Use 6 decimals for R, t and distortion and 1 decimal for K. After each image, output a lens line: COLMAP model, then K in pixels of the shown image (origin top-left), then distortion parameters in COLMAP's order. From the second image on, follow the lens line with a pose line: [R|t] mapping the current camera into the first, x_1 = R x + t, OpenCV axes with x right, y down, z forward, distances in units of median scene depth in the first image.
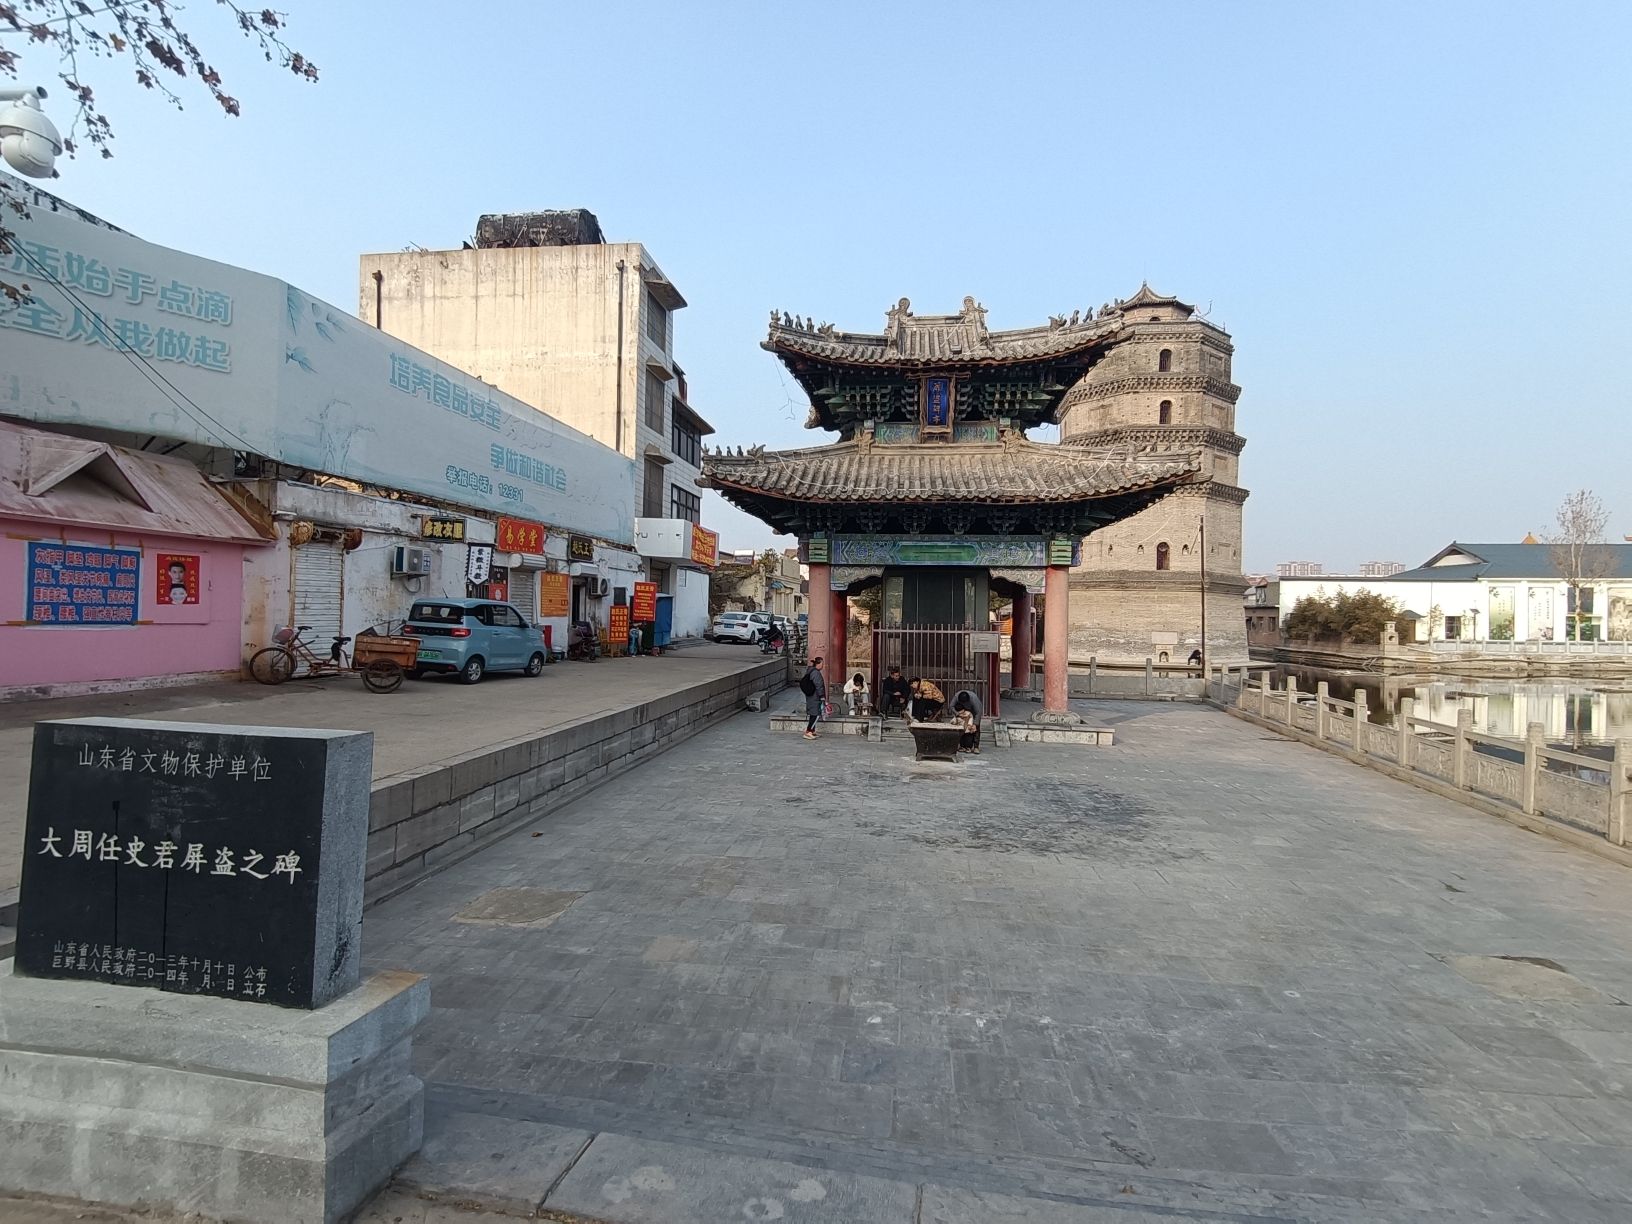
lens RADIAL K [[808.6, 0, 807.3], [0, 808.6, 605.2], [0, 0, 1]] dist [0.026413, 0.000651]
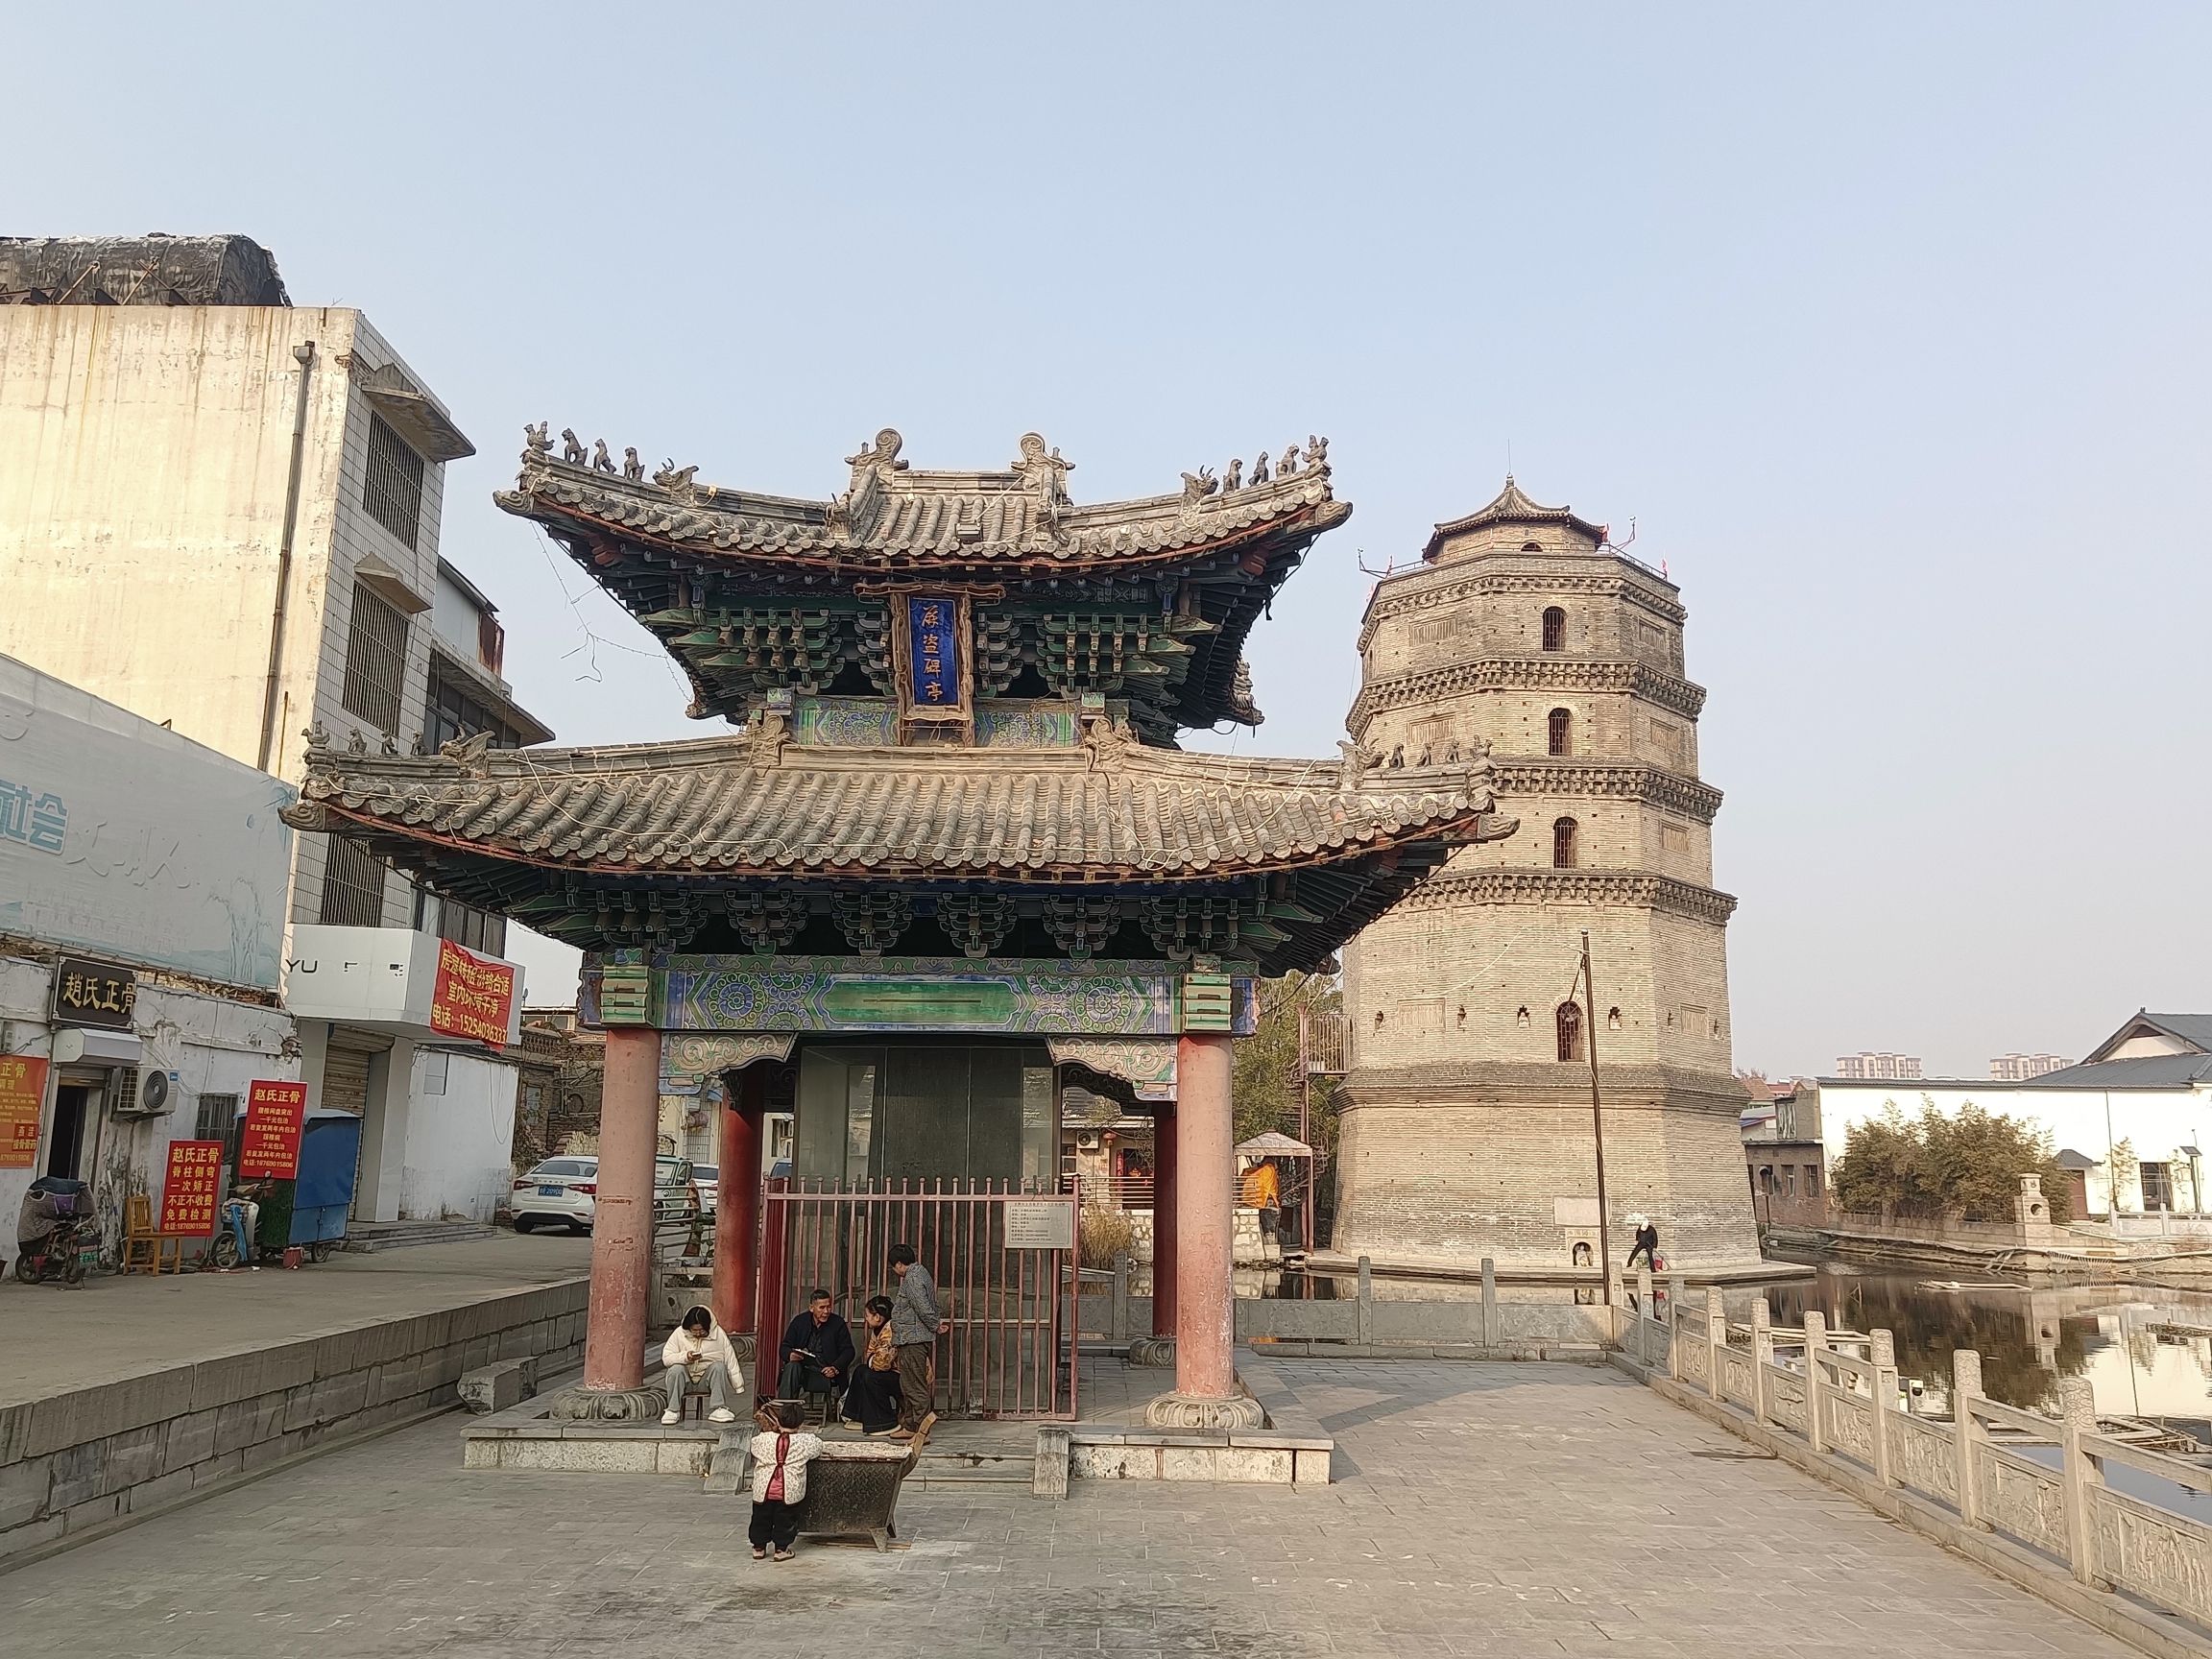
lens RADIAL K [[1749.7, 0, 1106.0], [0, 1749.7, 829.5], [0, 0, 1]] dist [0.048720, -0.067172]
pose [[0.991468, 0.019950, 0.128813, 0.081801], [0.003072, 0.984368, -0.176098, 0.003944], [-0.130313, 0.174991, 0.975908, 0.060631]]
